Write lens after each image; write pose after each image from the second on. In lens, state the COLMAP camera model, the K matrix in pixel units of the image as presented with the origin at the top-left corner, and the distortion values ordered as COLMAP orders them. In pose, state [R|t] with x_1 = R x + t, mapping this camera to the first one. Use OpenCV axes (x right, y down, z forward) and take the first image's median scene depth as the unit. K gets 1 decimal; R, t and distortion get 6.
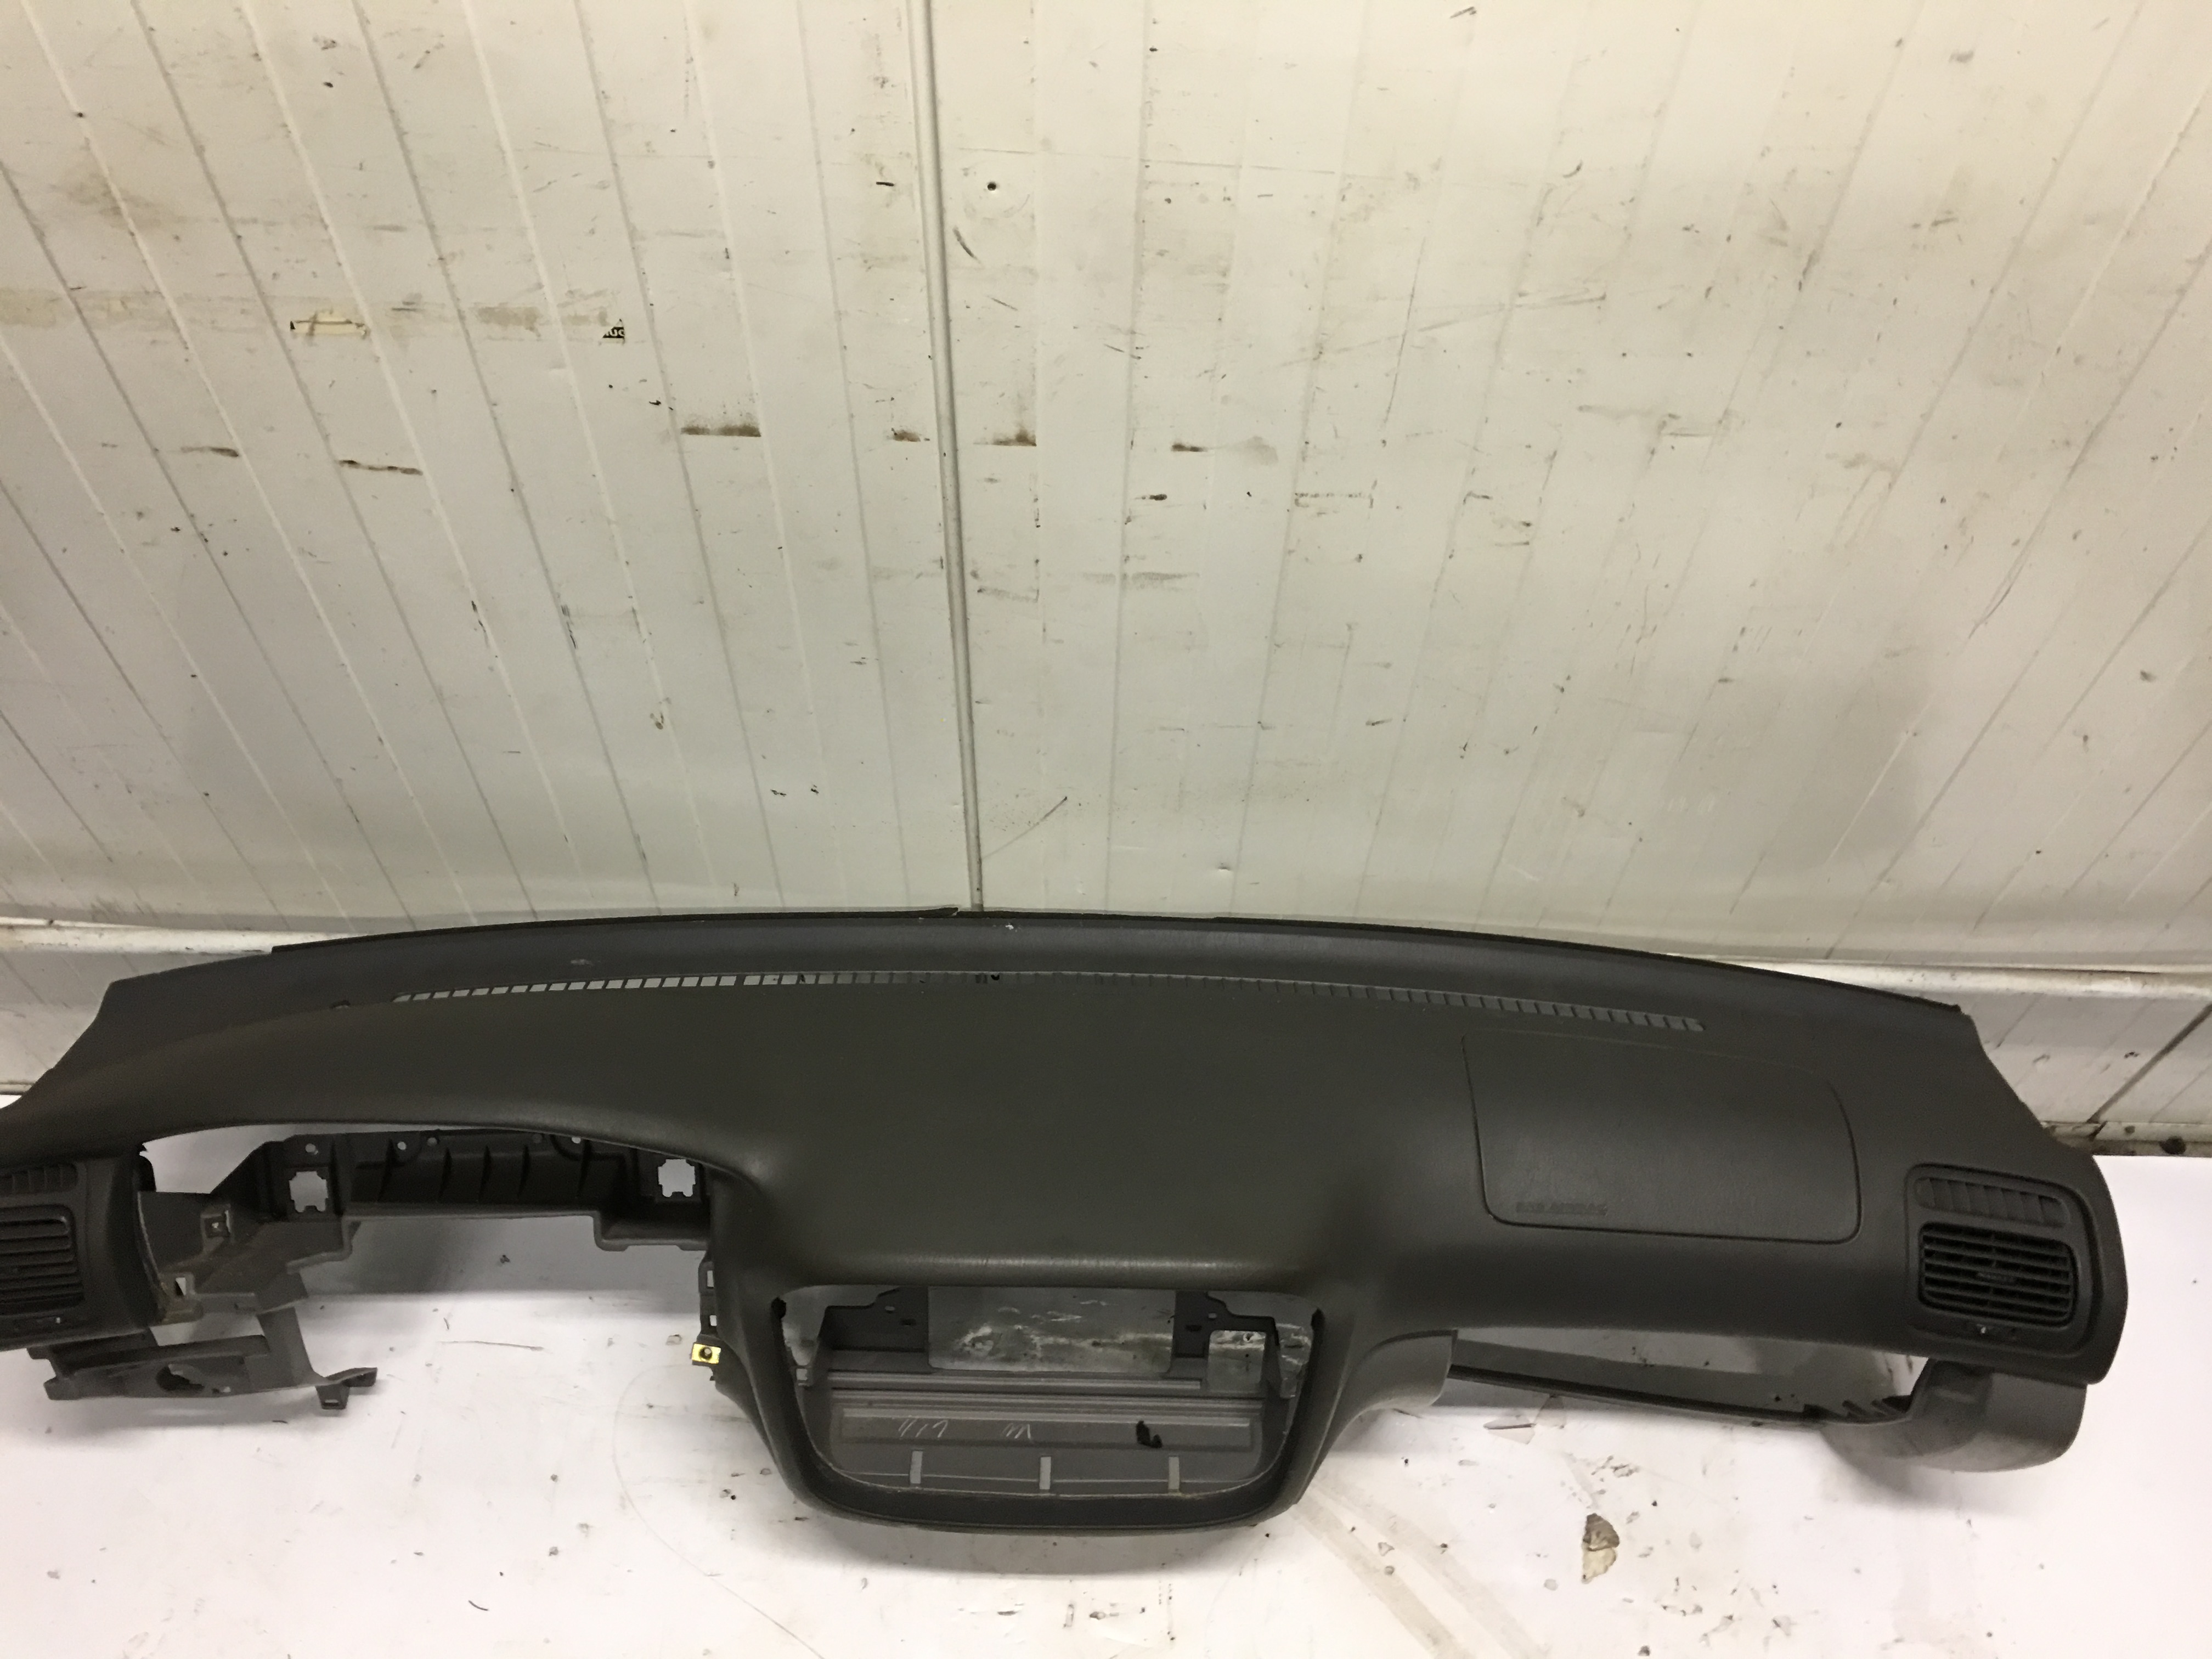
lens RADIAL K [[1949.9, 0, 1115.9], [0, 1949.9, 820.2], [0, 0, 1]] dist [0.077661, -0.112408]
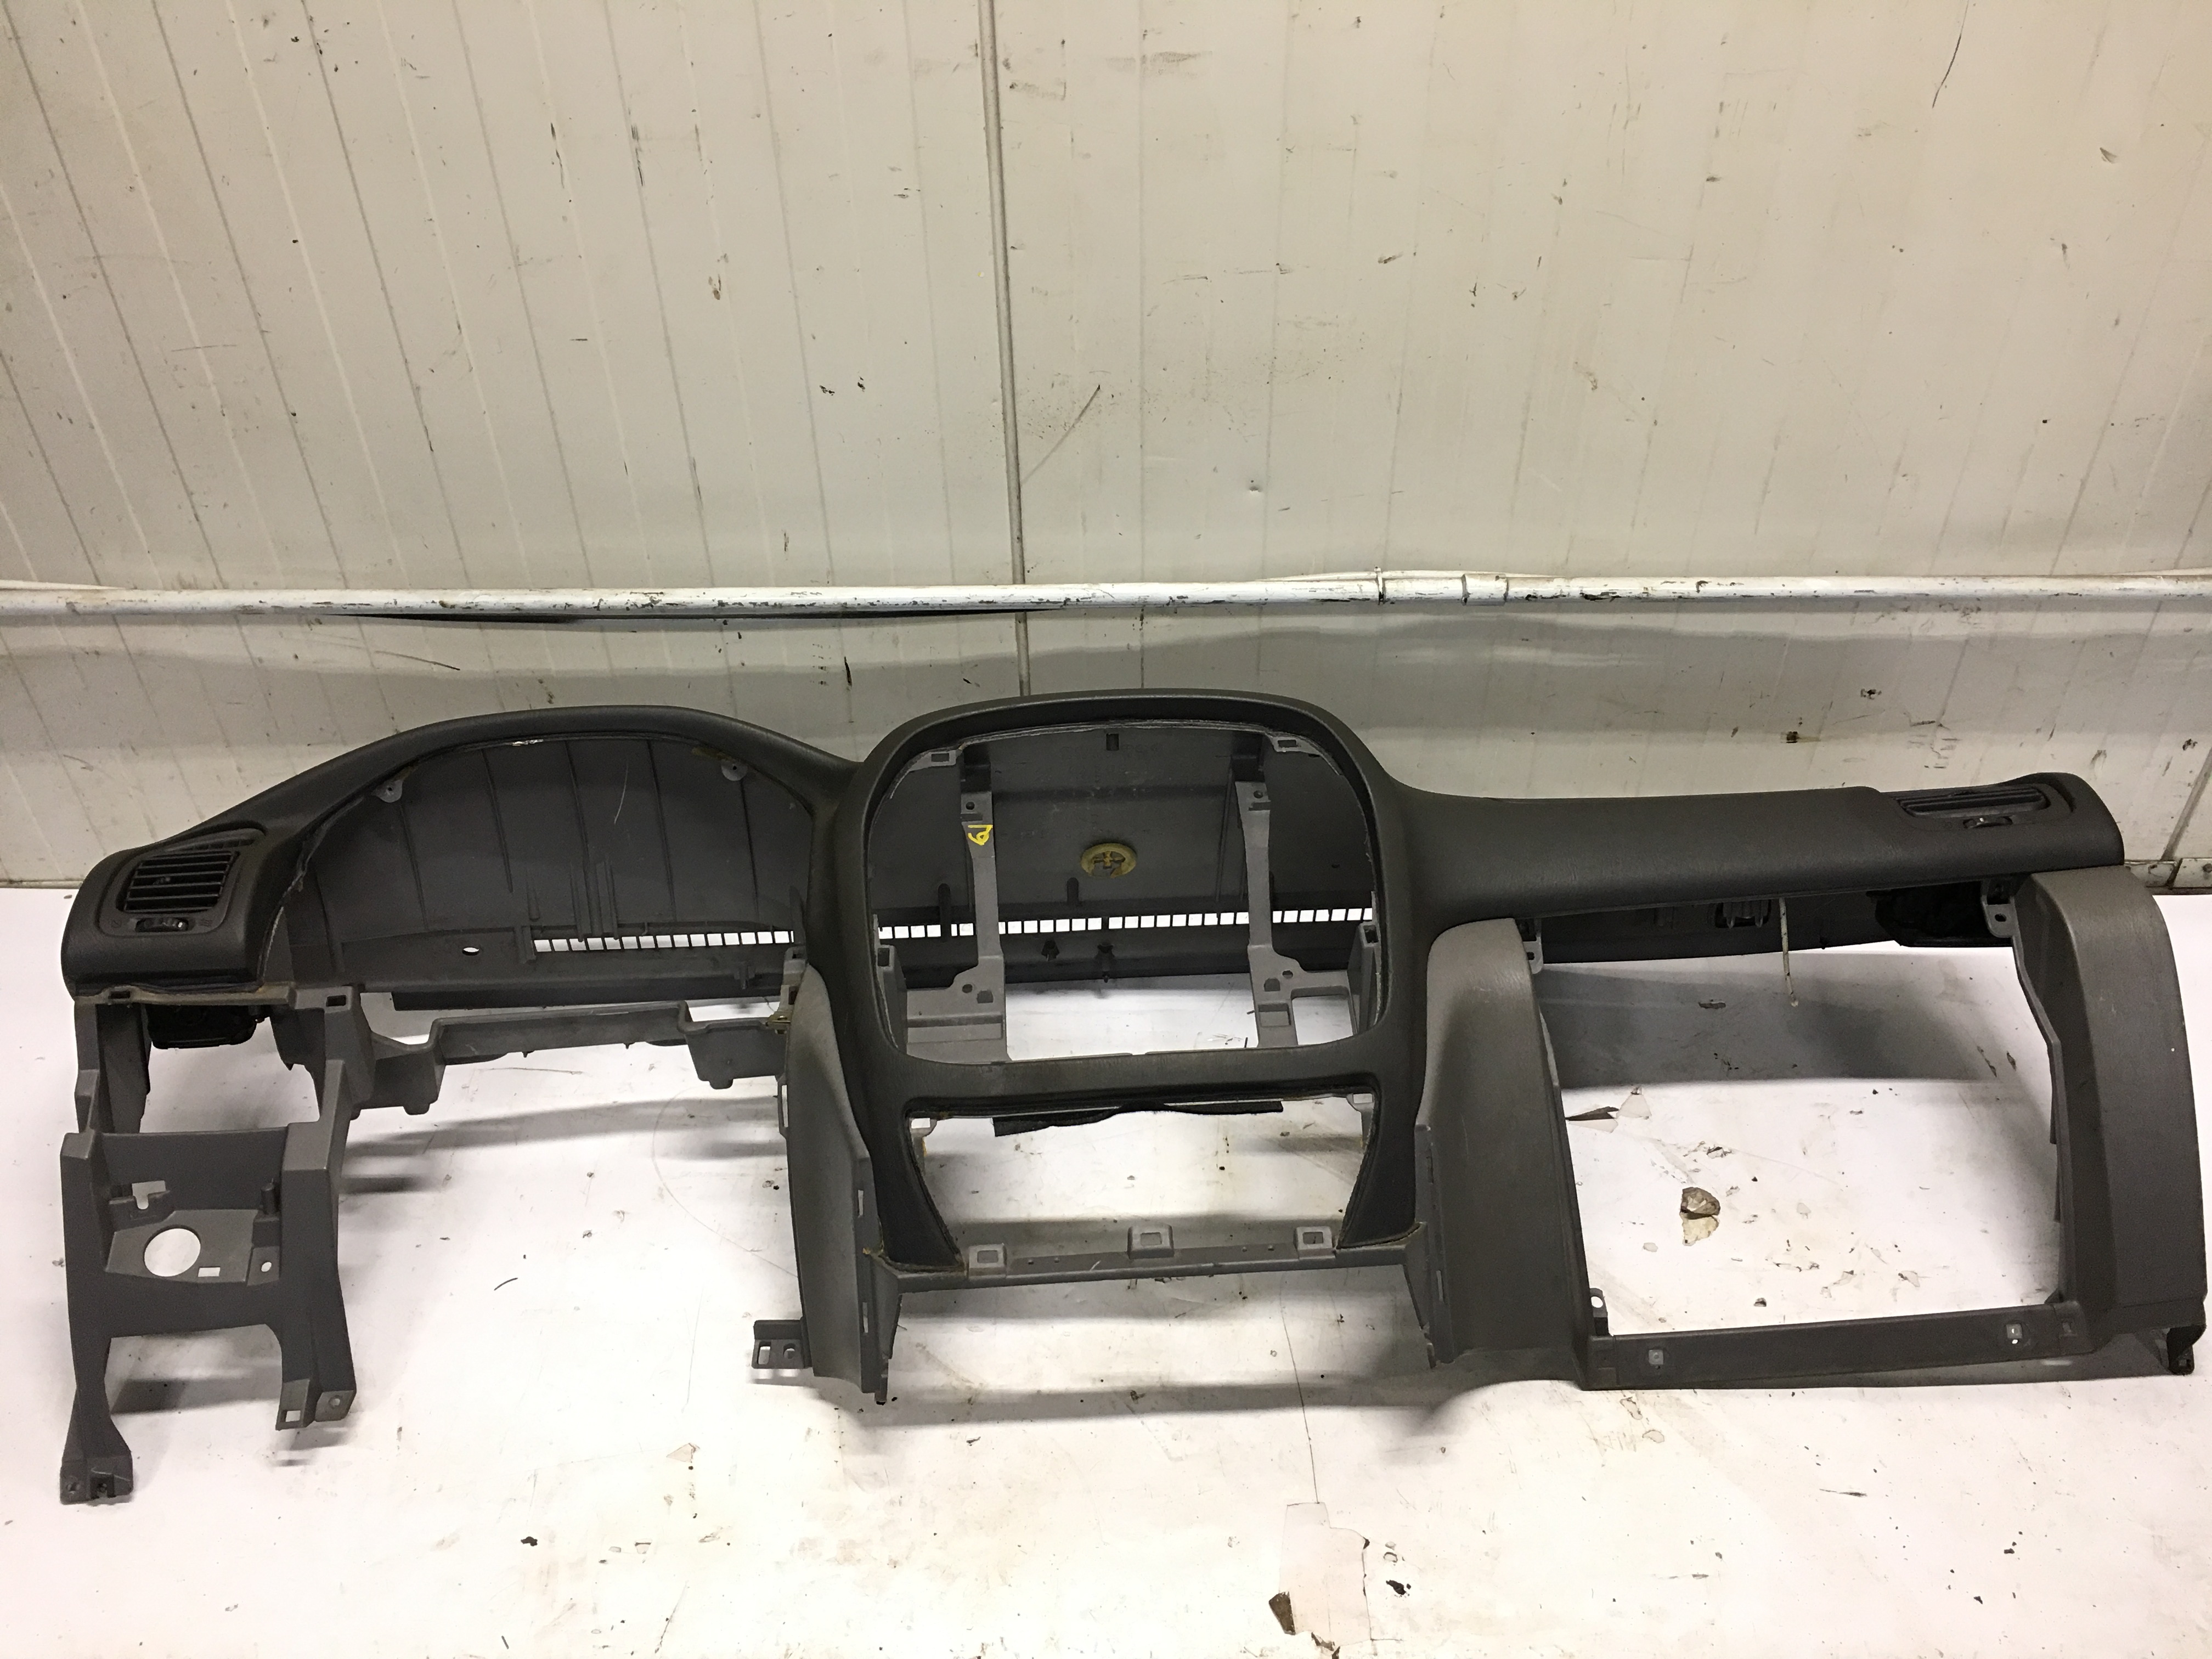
lens RADIAL K [[1949.9, 0, 1098.6], [0, 1949.9, 825.5], [0, 0, 1]] dist [0.077661, -0.112408]
pose [[0.998882, -0.039949, -0.025294, -0.009449], [0.031315, 0.959735, -0.279157, 0.552927], [0.035428, 0.278053, 0.959912, 0.058245]]
